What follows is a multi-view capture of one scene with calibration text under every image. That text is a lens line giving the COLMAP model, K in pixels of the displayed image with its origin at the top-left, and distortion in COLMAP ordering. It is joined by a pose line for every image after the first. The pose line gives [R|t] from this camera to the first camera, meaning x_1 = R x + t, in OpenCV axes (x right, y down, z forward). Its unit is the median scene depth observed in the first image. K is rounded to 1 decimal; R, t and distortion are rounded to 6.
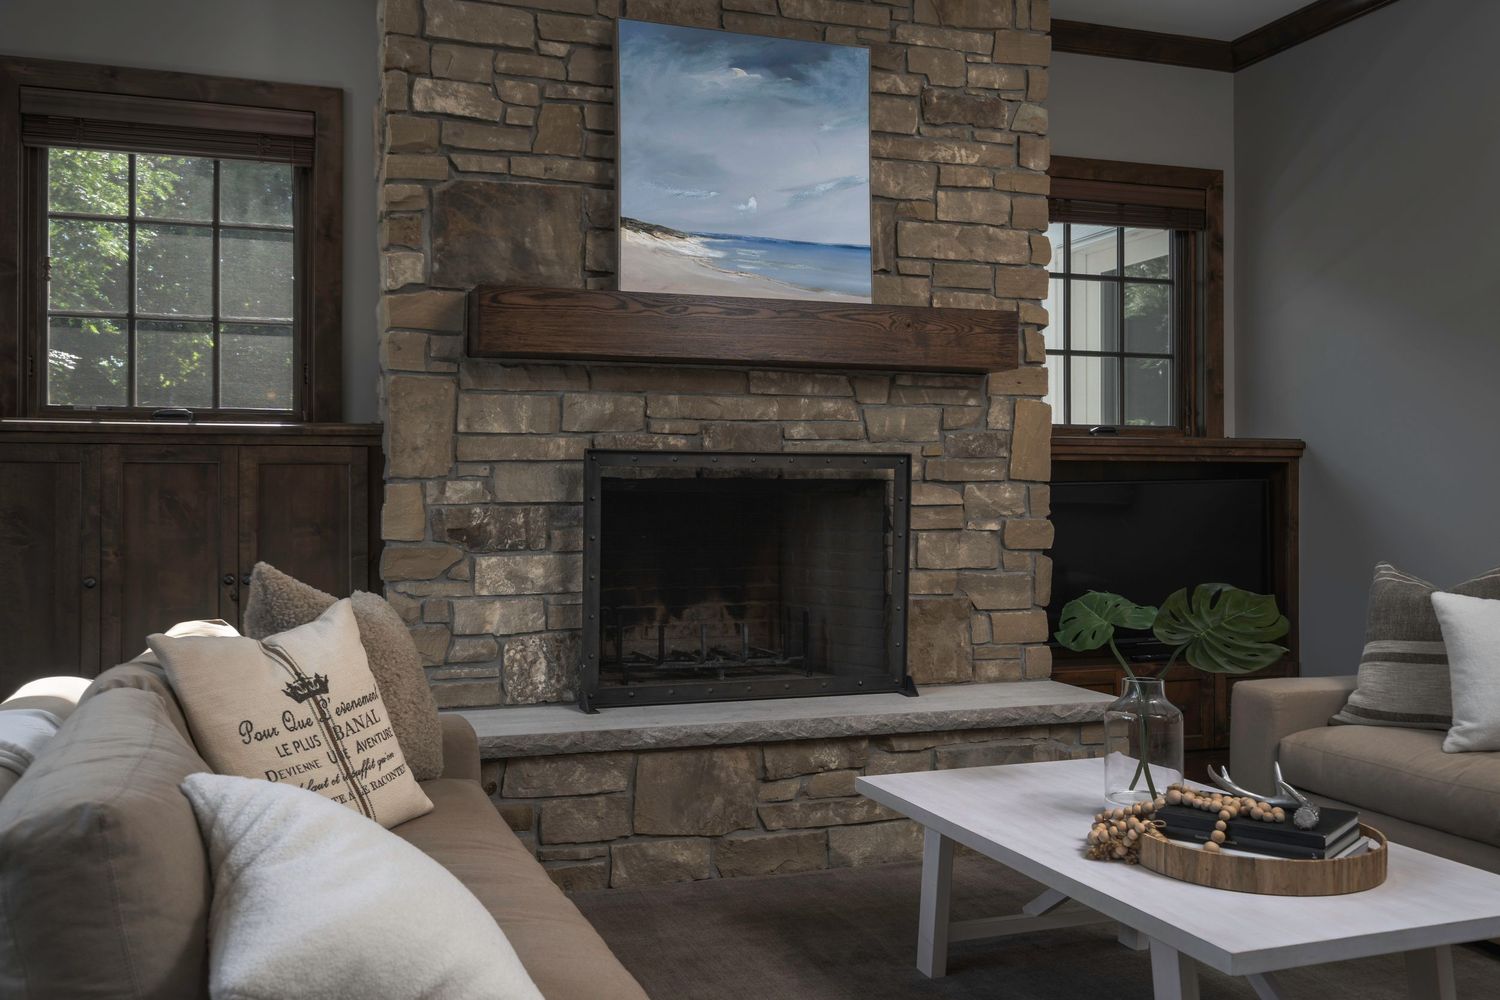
lens RADIAL K [[1345.2, 0, 748.0], [0, 1345.2, 497.9], [0, 0, 1]] dist [0.002858, 0.001618]
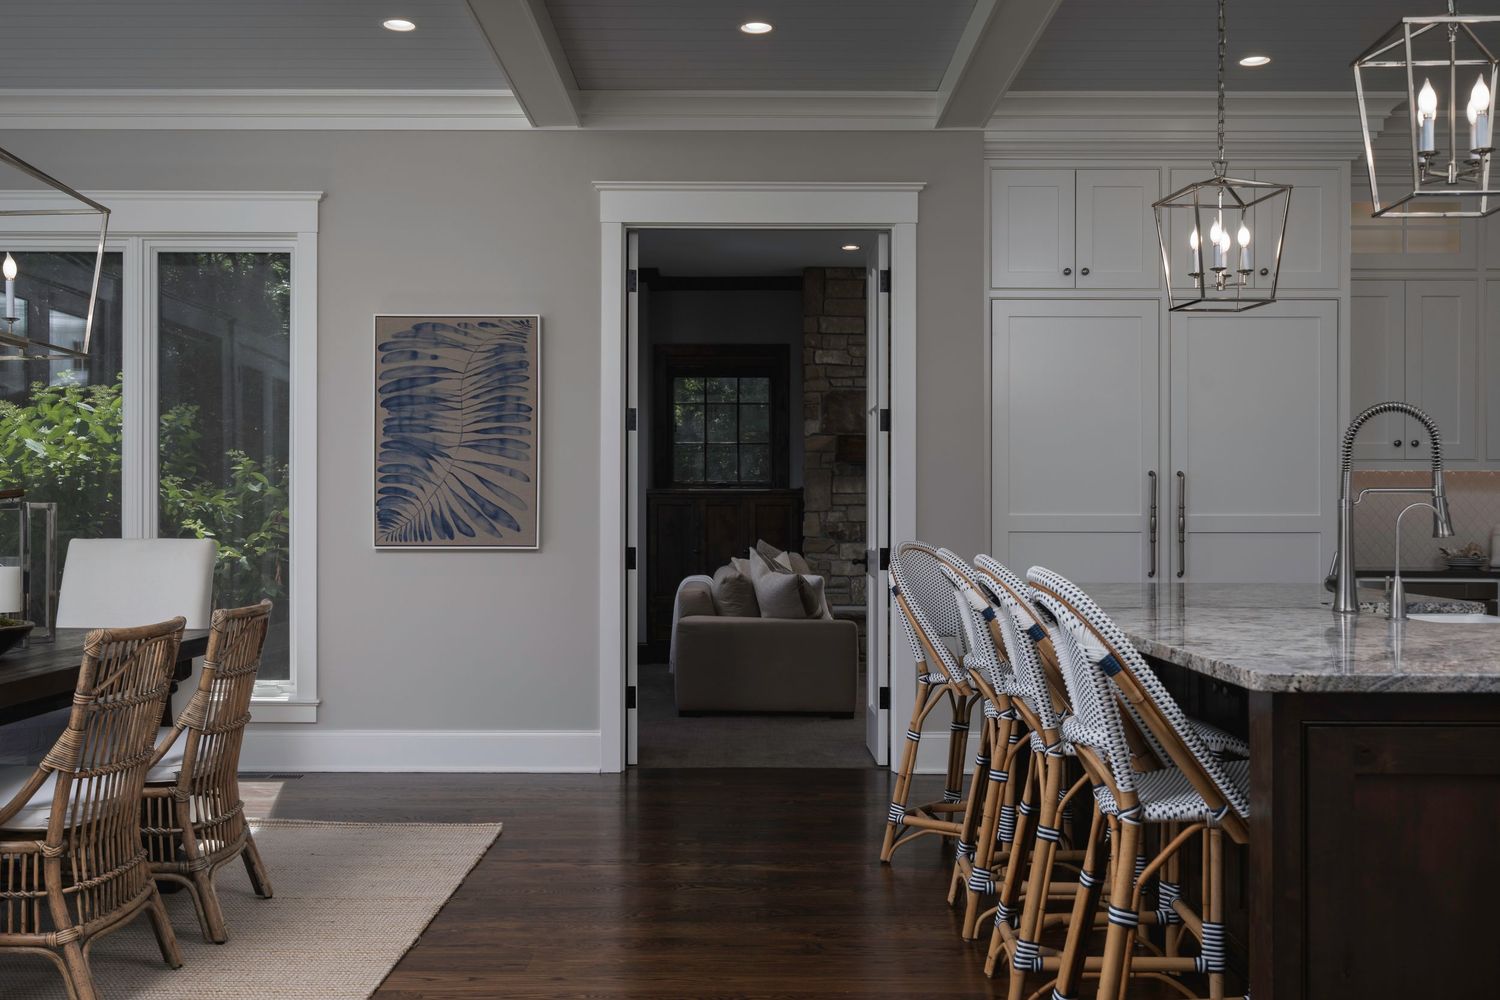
lens RADIAL K [[1465.8, 0, 748.8], [0, 1465.8, 499.1], [0, 0, 1]] dist [-0.000051, 0.000000]
pose [[0.941522, 0.003006, -0.336939, 0.539334], [-0.001117, 0.999983, 0.005801, -0.052277], [0.336951, -0.005085, 0.941508, -1.564382]]
